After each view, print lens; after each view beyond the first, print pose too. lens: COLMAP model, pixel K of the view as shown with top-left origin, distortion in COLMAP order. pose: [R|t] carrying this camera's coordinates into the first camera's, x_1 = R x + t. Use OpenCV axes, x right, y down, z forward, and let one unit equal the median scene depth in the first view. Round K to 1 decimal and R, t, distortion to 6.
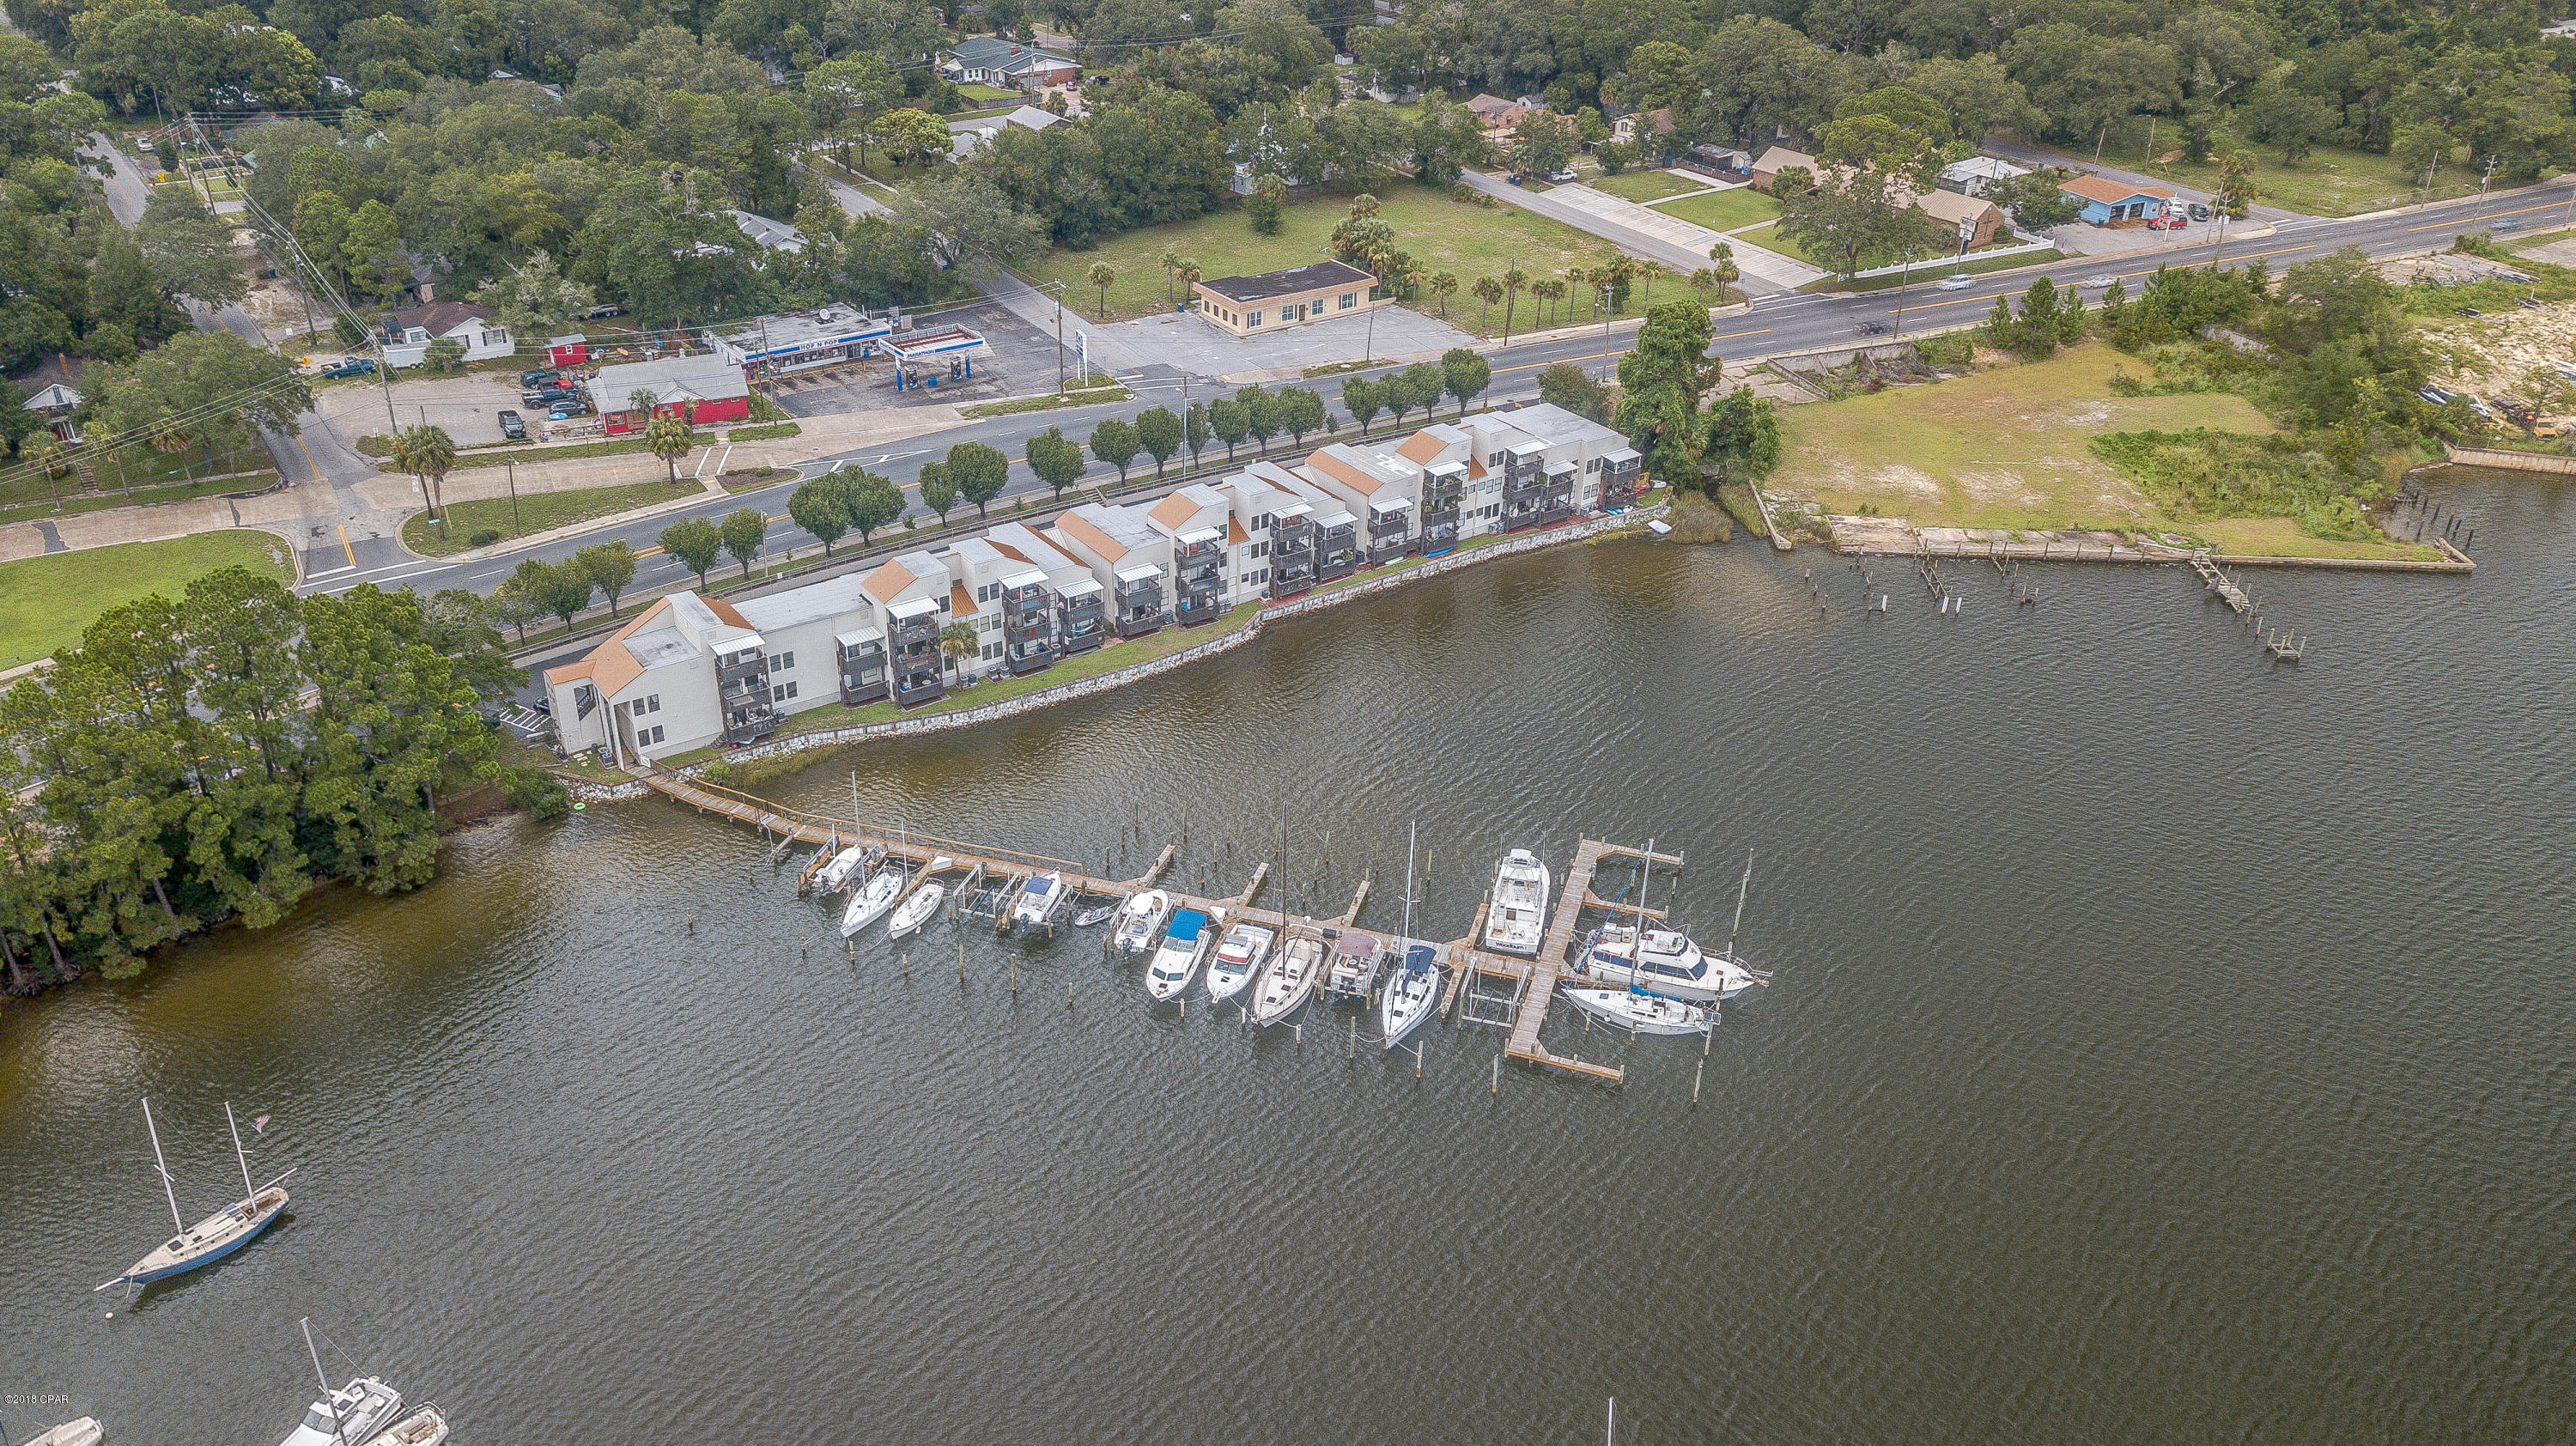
lens RADIAL K [[1985.8, 0, 1288.4], [0, 1985.8, 725.5], [0, 0, 1]] dist [0.004603, -0.001072]
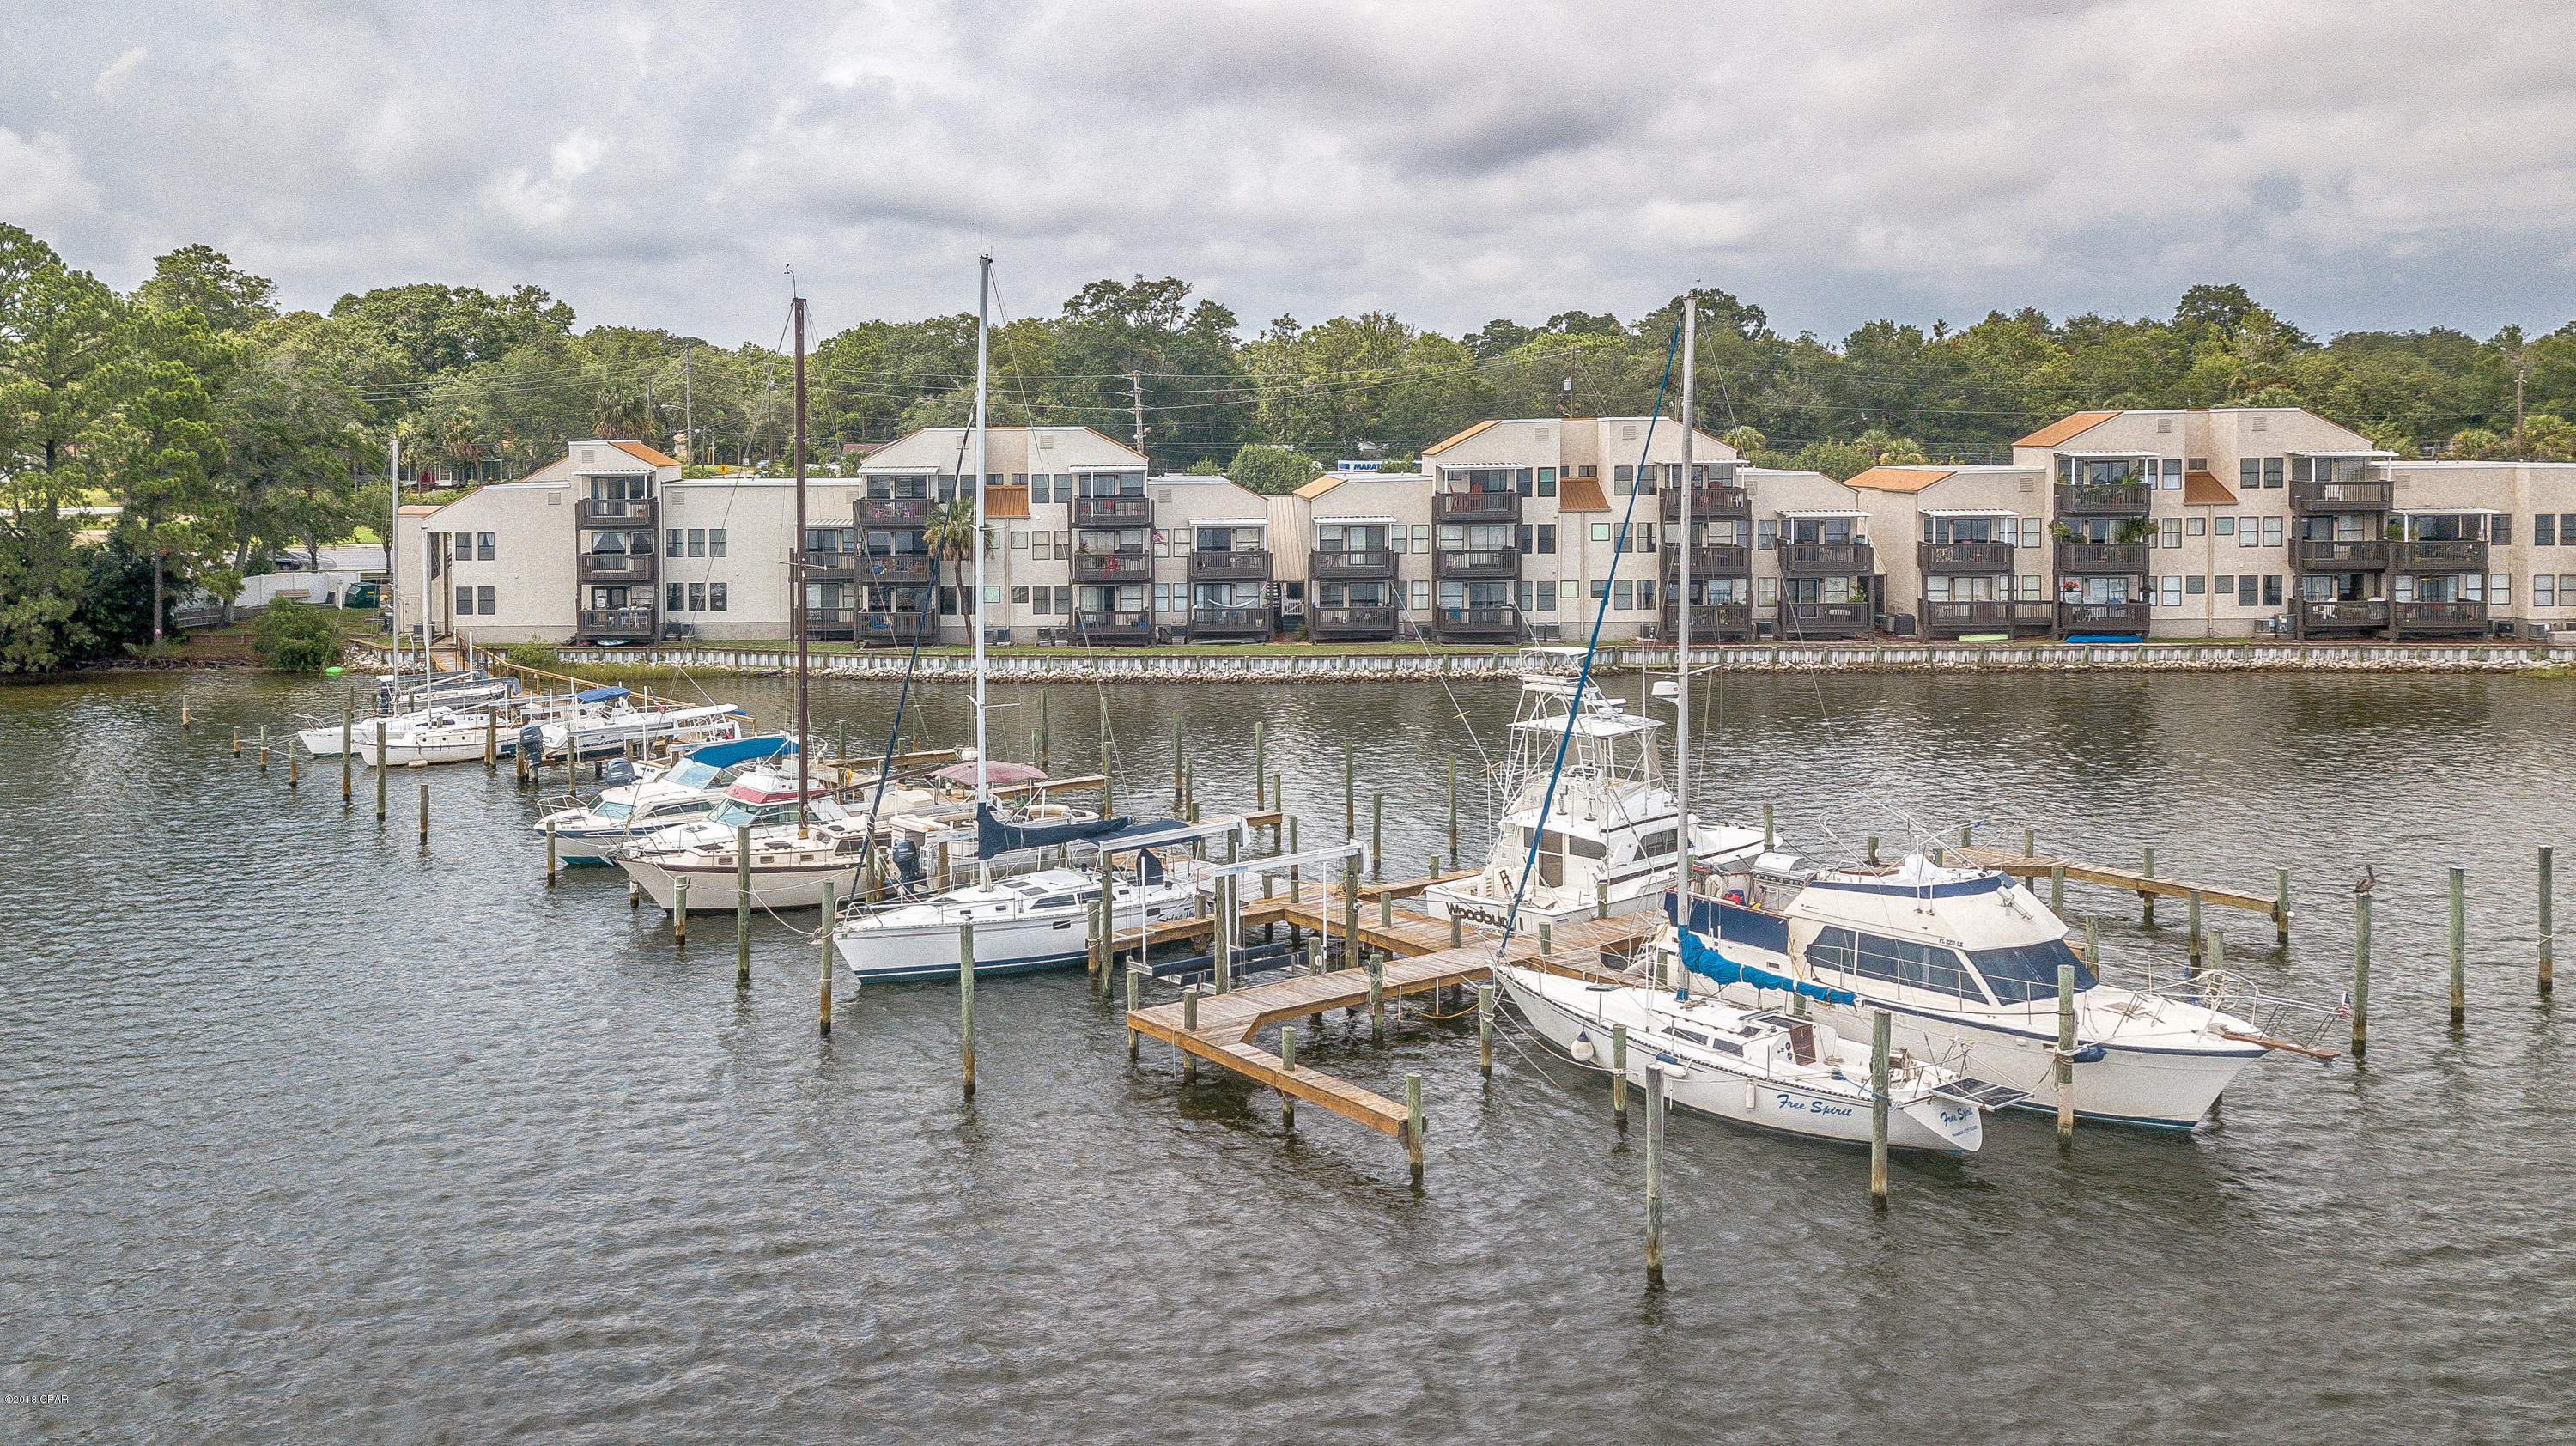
lens RADIAL K [[1985.8, 0, 1285.5], [0, 1985.8, 722.2], [0, 0, 1]] dist [0.004603, -0.001072]
pose [[0.760494, -0.025930, -0.648827, 0.239051], [-0.286659, 0.883160, -0.371289, 0.163974], [0.582645, 0.468355, 0.664204, 0.593794]]
